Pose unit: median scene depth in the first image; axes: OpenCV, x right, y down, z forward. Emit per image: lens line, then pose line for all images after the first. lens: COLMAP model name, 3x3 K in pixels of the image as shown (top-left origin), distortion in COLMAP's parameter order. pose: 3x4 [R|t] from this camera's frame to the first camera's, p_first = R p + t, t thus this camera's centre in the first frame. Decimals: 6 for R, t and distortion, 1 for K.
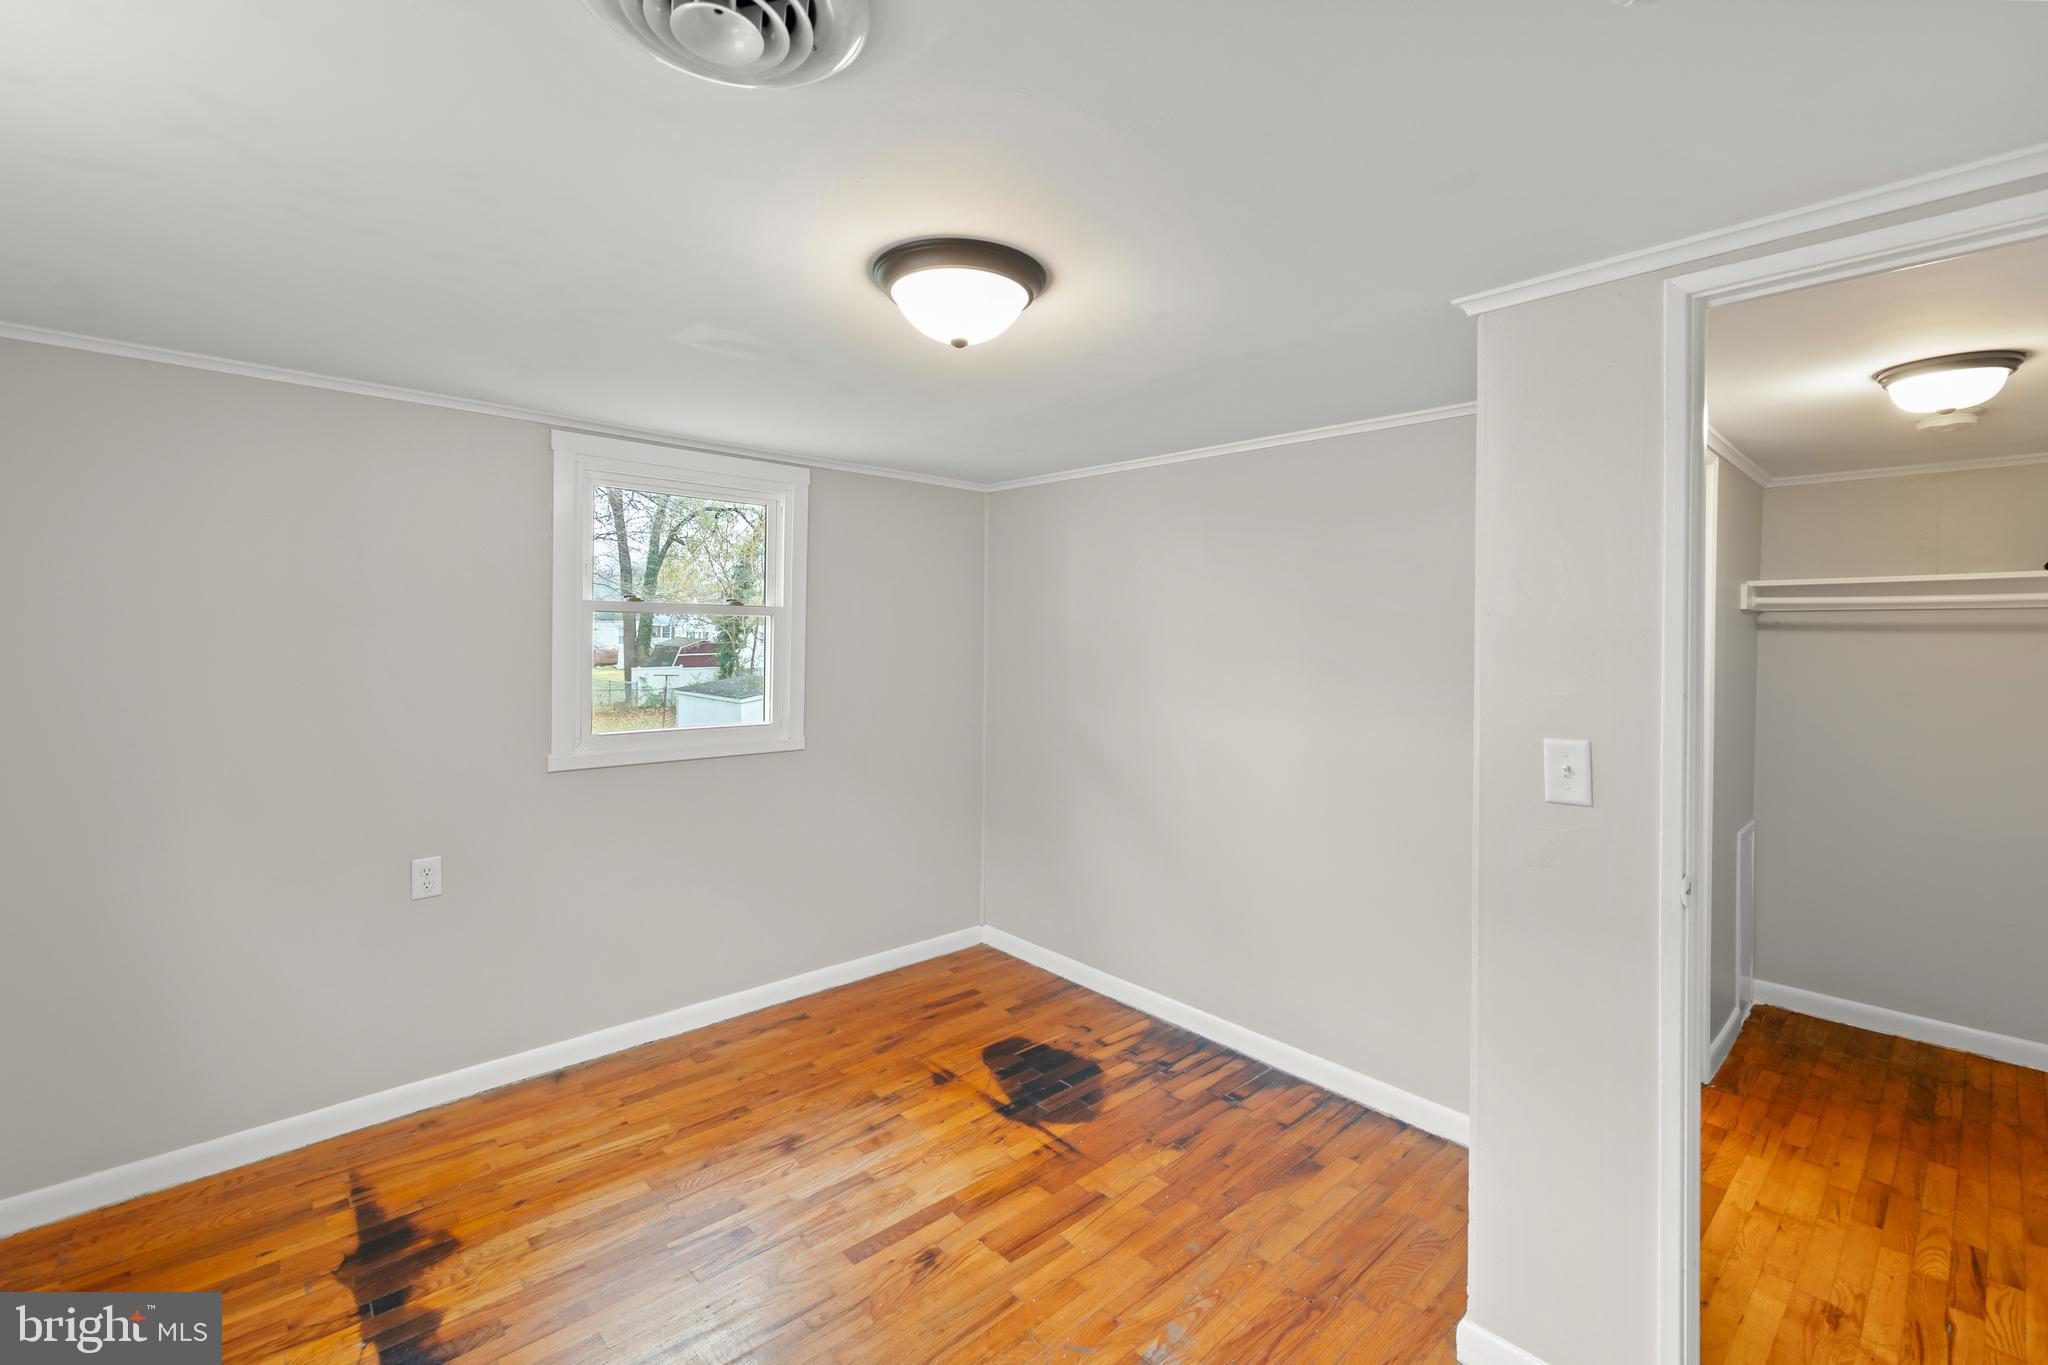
lens RADIAL K [[873.7, 0, 1021.0], [0, 873.7, 638.9], [0, 0, 1]] dist [0.000101, -0.000154]
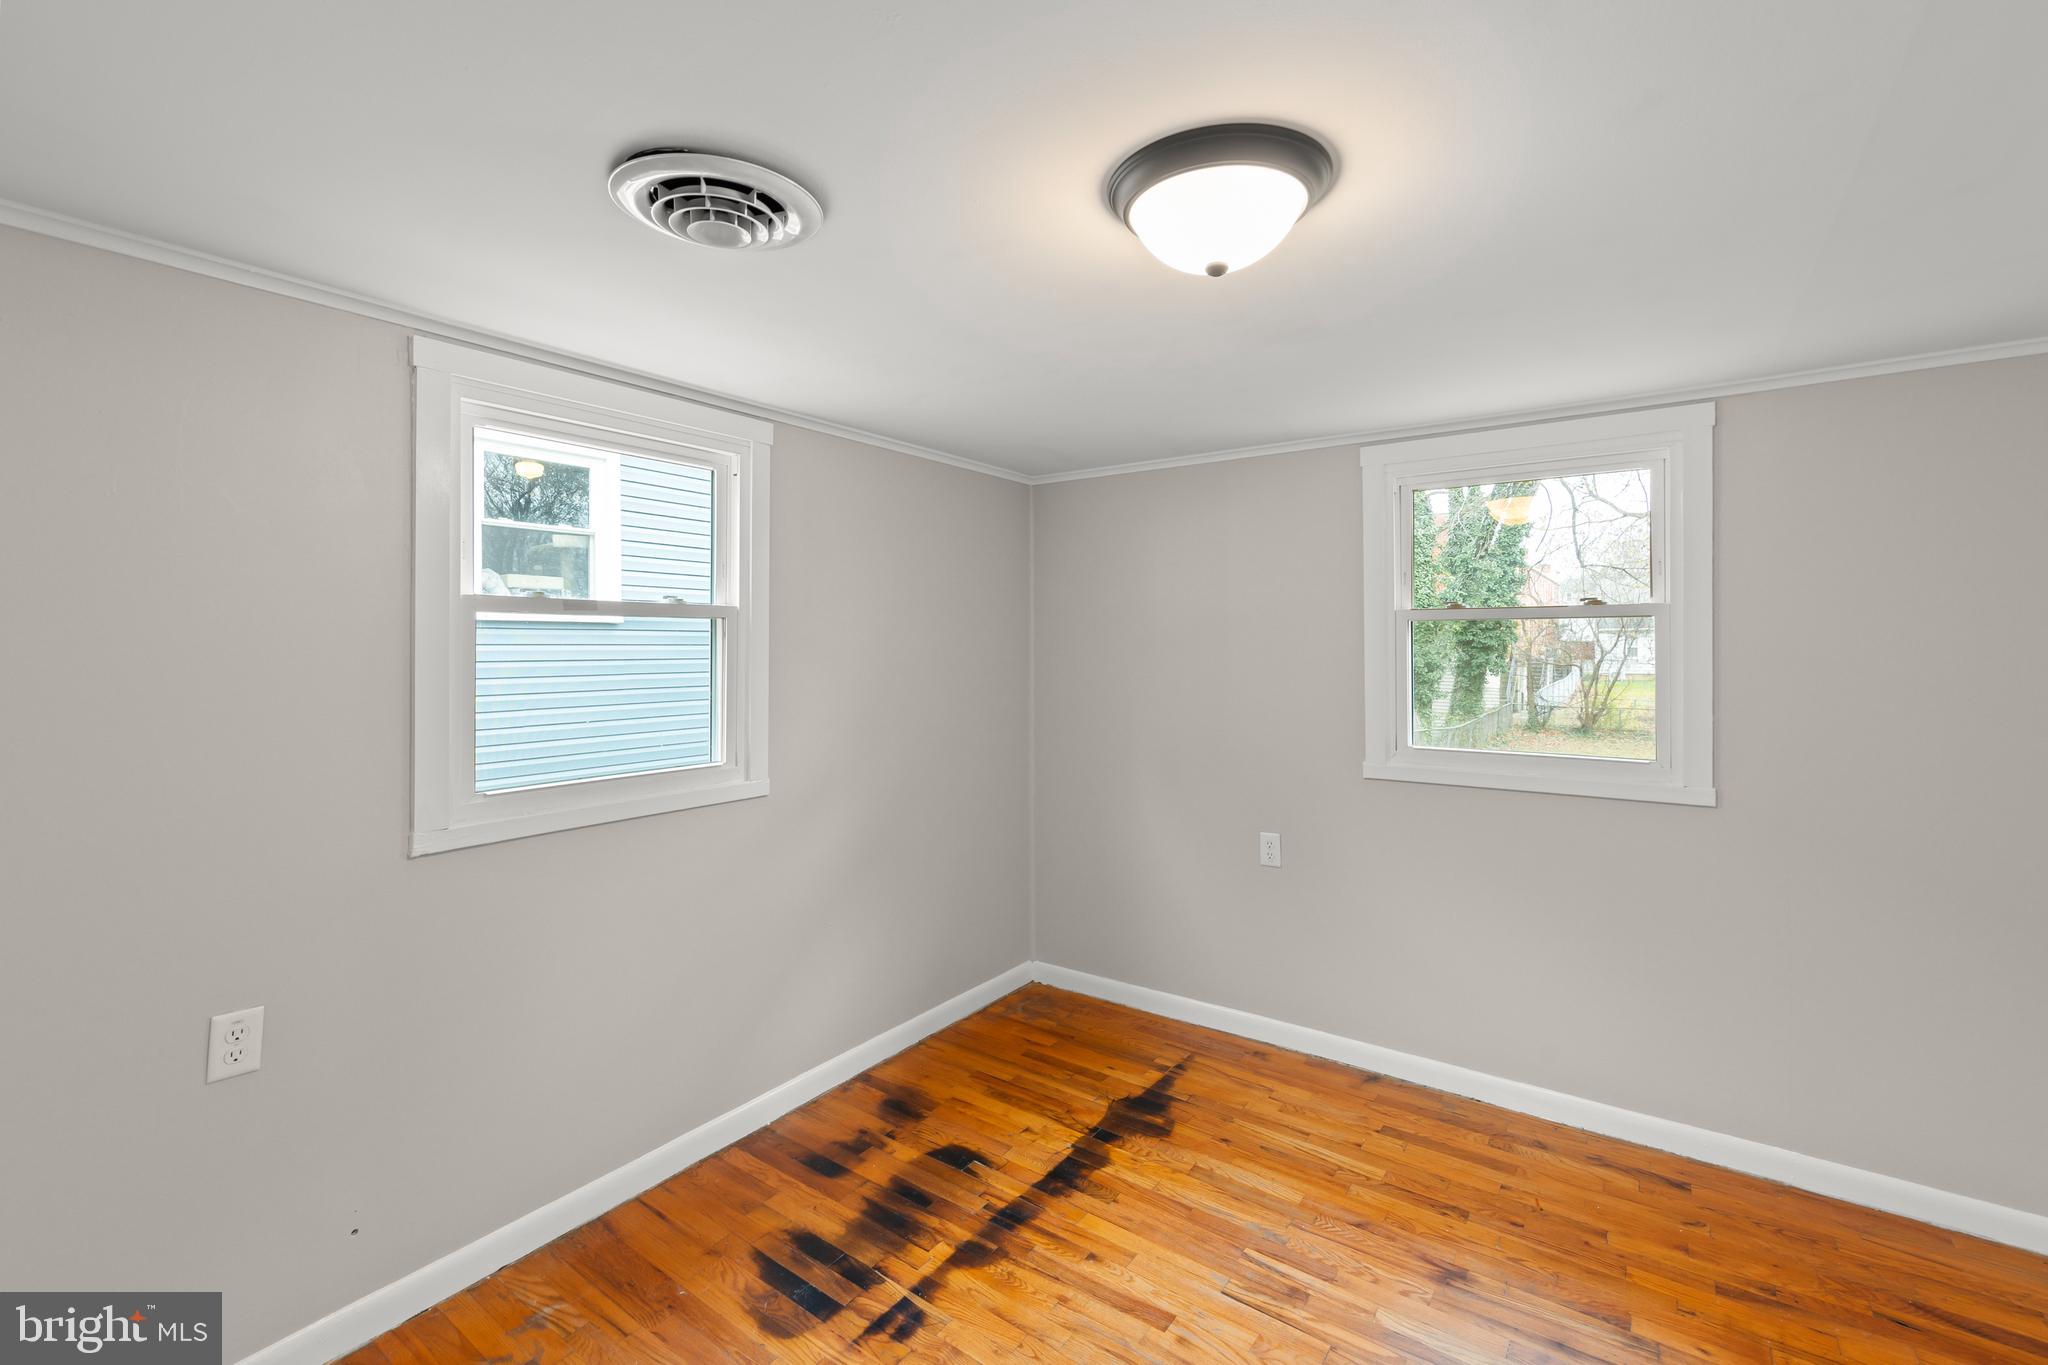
lens RADIAL K [[873.7, 0, 1021.0], [0, 873.7, 638.9], [0, 0, 1]] dist [0.000101, -0.000154]
pose [[0.209002, -0.012294, -0.977838, 0.444234], [0.000061, 0.999921, -0.012558, -0.000467], [0.977915, 0.002565, 0.208986, 0.436753]]
